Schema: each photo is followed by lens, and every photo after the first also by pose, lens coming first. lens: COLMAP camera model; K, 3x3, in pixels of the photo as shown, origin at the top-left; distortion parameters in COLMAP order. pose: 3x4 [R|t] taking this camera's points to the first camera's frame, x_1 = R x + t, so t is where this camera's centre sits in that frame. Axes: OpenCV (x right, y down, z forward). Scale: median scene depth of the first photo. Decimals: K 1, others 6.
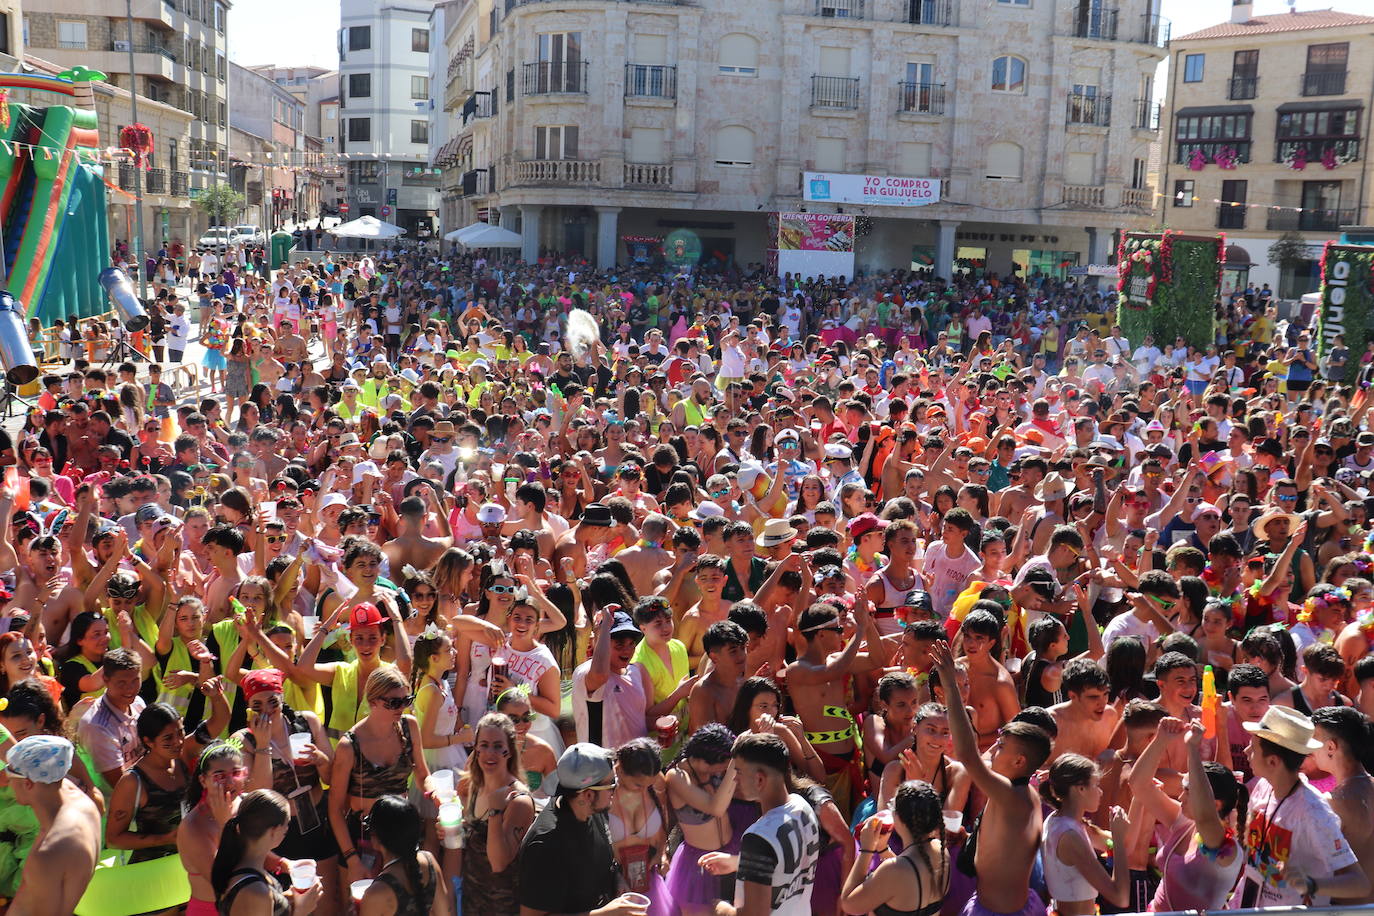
lens RADIAL K [[1345.9, 0, 674.3], [0, 1345.9, 454.2], [0, 0, 1]] dist [-0.129899, 0.202358]
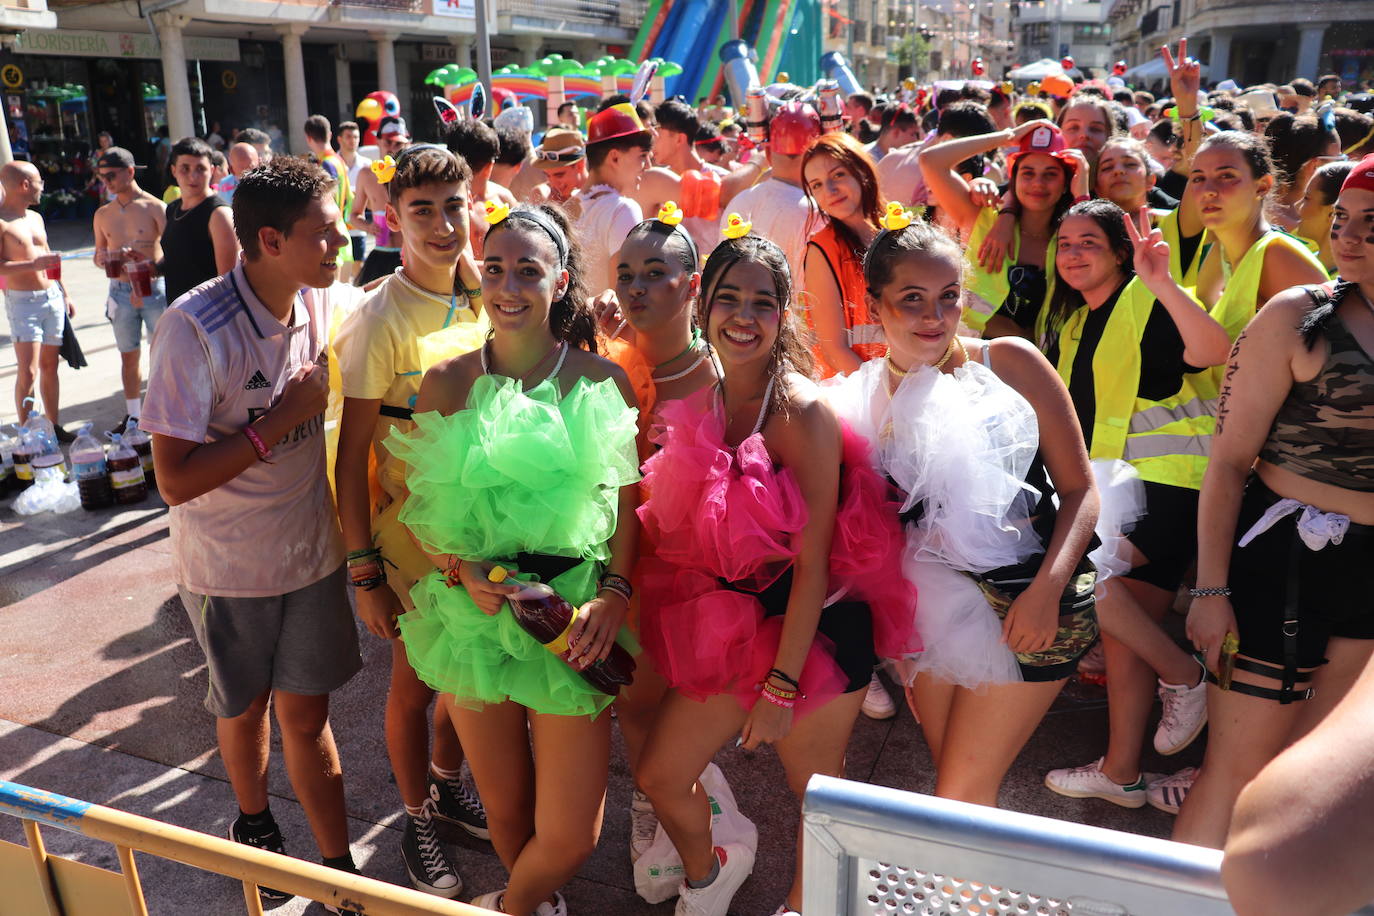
lens RADIAL K [[1131.5, 0, 673.4], [0, 1131.5, 451.8], [0, 0, 1]] dist [-0.177438, 0.162503]
pose [[0.868805, 0.105005, -0.483892, -0.040393], [-0.041646, 0.989289, 0.139902, 0.027466], [0.493400, -0.101395, 0.863872, 0.077855]]
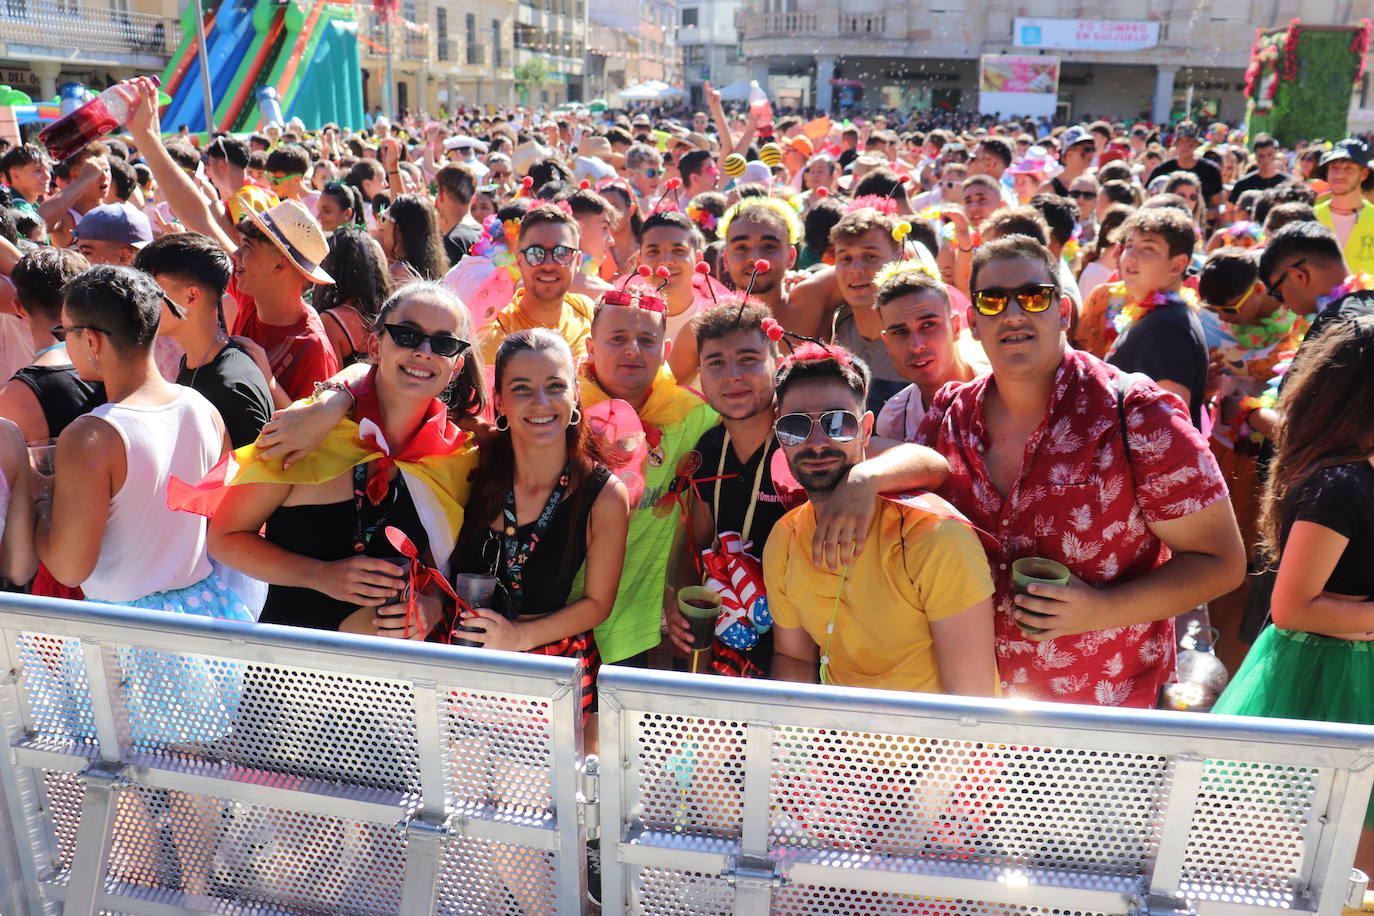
lens RADIAL K [[1131.5, 0, 673.4], [0, 1131.5, 451.8], [0, 0, 1]] dist [-0.177438, 0.162503]
pose [[0.951161, 0.067316, -0.301267, 0.117834], [-0.031683, 0.992068, 0.121643, 0.026362], [0.307066, -0.106157, 0.945749, 0.081079]]
